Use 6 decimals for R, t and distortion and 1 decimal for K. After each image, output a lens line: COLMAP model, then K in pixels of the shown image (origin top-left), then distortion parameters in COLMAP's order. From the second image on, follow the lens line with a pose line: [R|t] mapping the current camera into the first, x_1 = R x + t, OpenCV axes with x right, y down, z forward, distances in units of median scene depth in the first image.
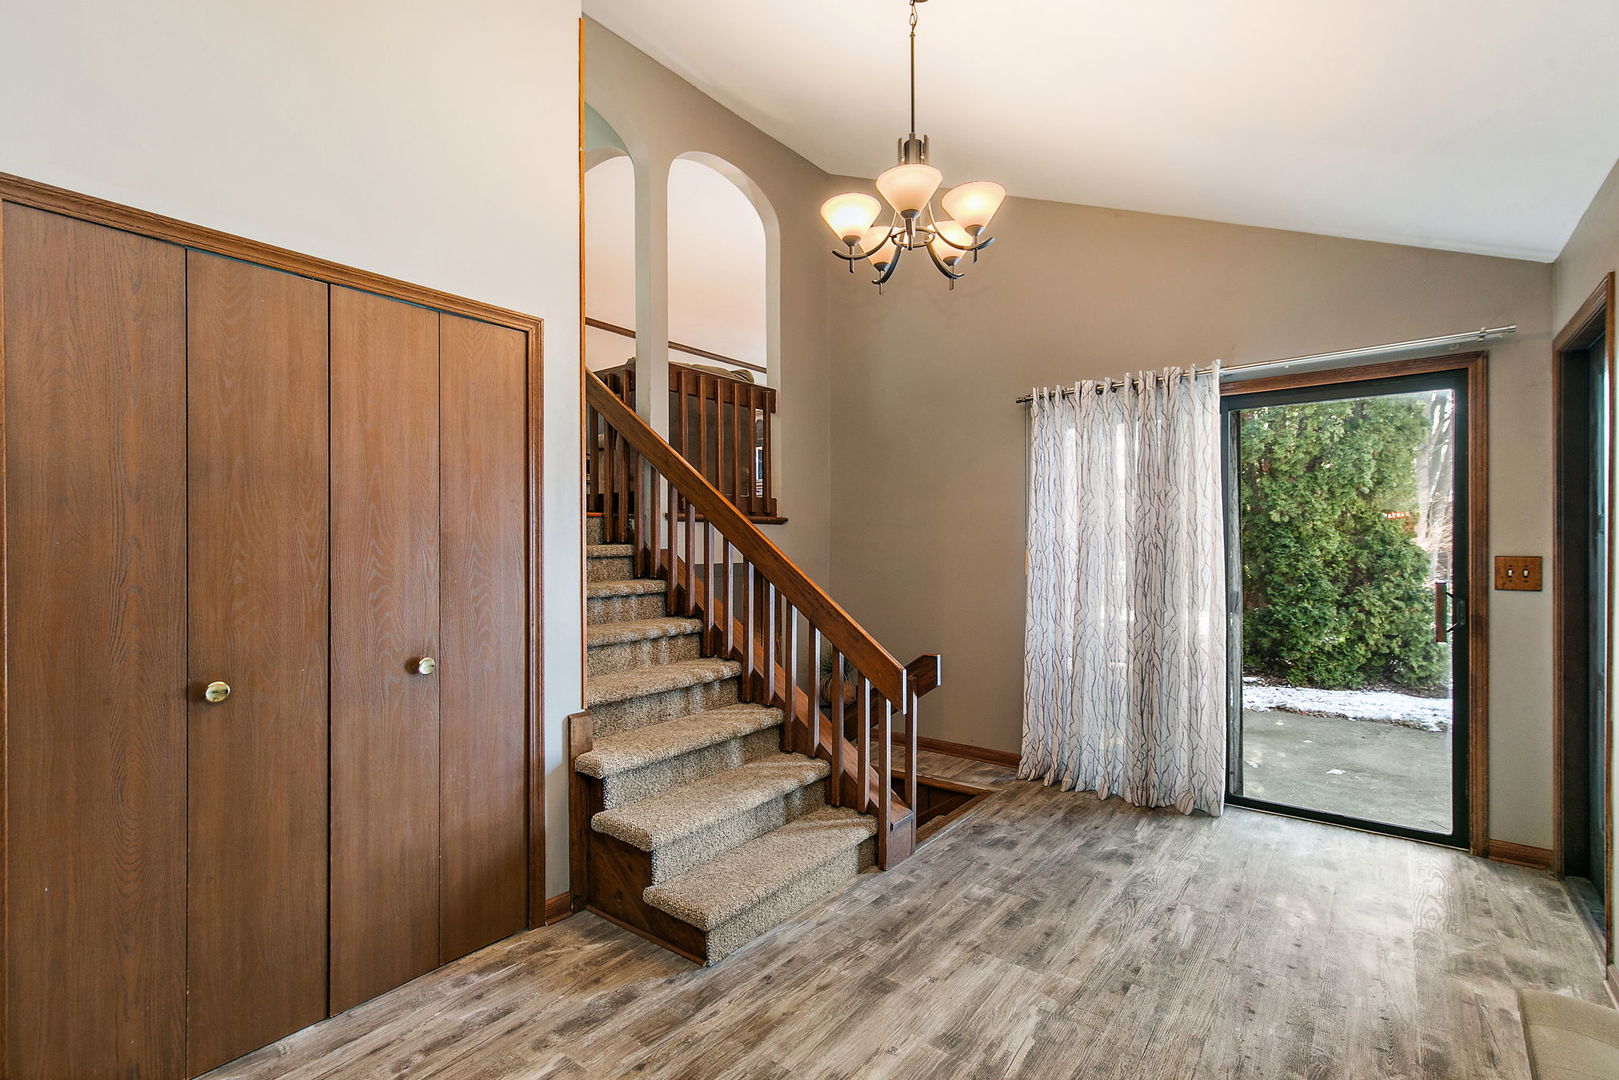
lens RADIAL K [[746.5, 0, 808.9], [0, 746.5, 540.4], [0, 0, 1]] dist [0.003005, 0.000360]
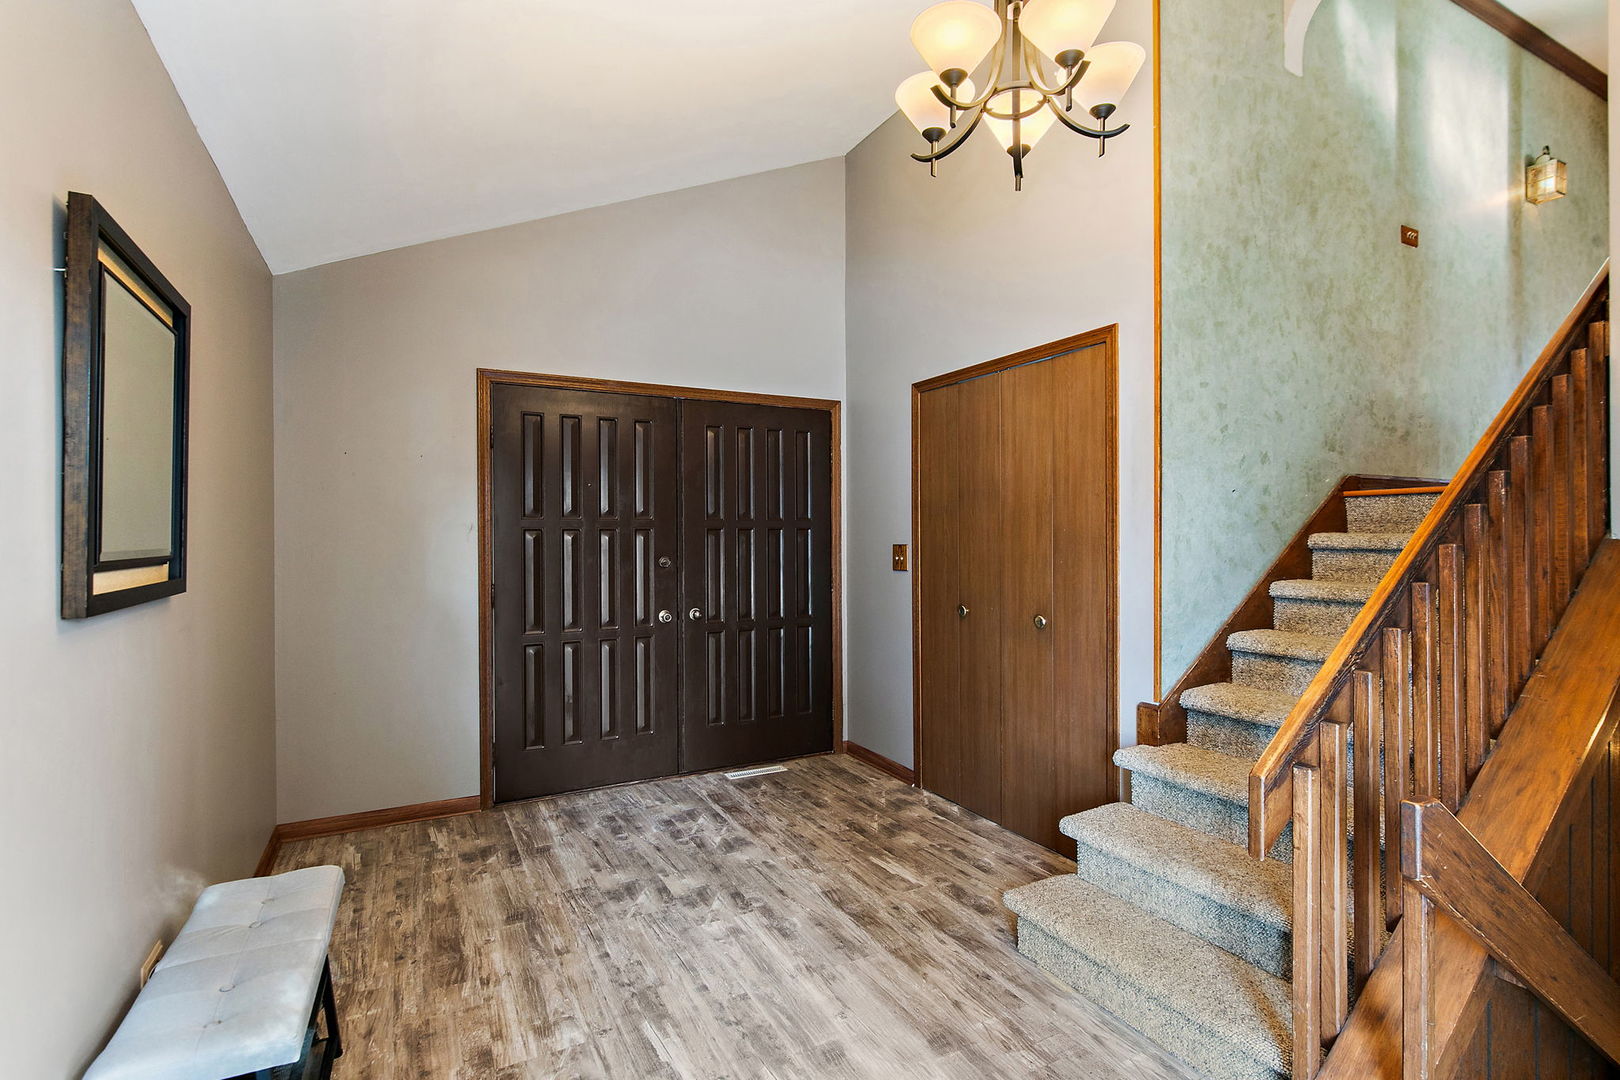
lens RADIAL K [[746.9, 0, 806.7], [0, 746.9, 537.6], [0, 0, 1]] dist [0.003005, 0.000360]
pose [[-0.404337, 0.006788, -0.914585, 0.988603], [0.009003, 0.999954, 0.003441, 0.004602], [0.914566, -0.006842, -0.404380, 1.255206]]
